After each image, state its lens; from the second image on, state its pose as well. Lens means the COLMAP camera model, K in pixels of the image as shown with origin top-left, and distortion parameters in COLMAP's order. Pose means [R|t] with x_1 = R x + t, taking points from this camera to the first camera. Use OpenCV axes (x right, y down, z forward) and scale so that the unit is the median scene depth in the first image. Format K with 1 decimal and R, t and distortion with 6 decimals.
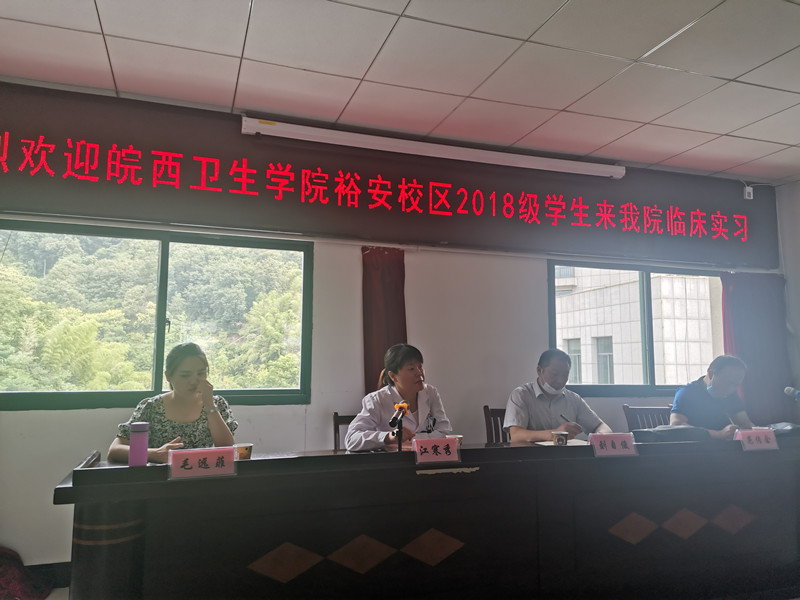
lens RADIAL K [[605.7, 0, 400.0], [0, 605.7, 300.0], [0, 0, 1]] dist [0.109885, -0.134997]
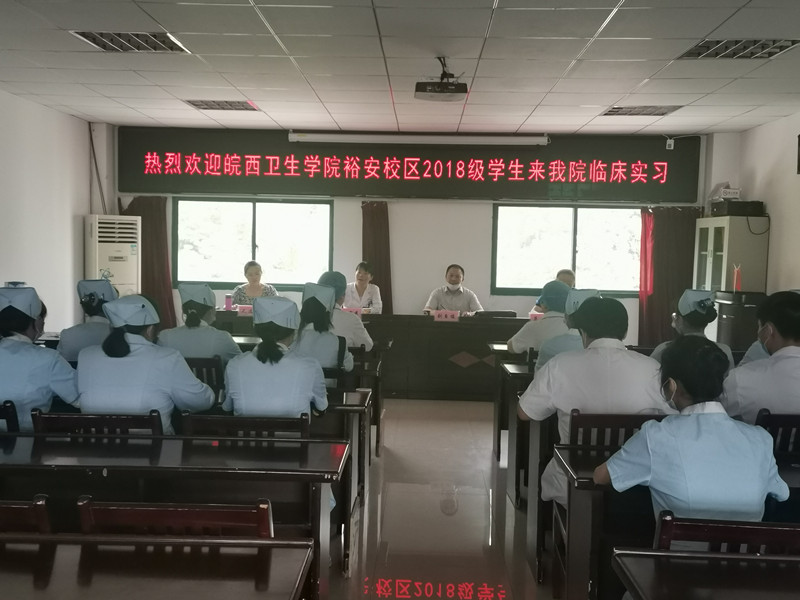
lens RADIAL K [[881.6, 0, 400.0], [0, 881.6, 300.0], [0, 0, 1]] dist [0.011544, 0.006679]
pose [[0.934719, 0.032929, -0.353858, 0.892480], [0.021018, 0.988833, 0.147537, -0.173276], [0.354765, -0.145343, 0.923589, -1.225389]]
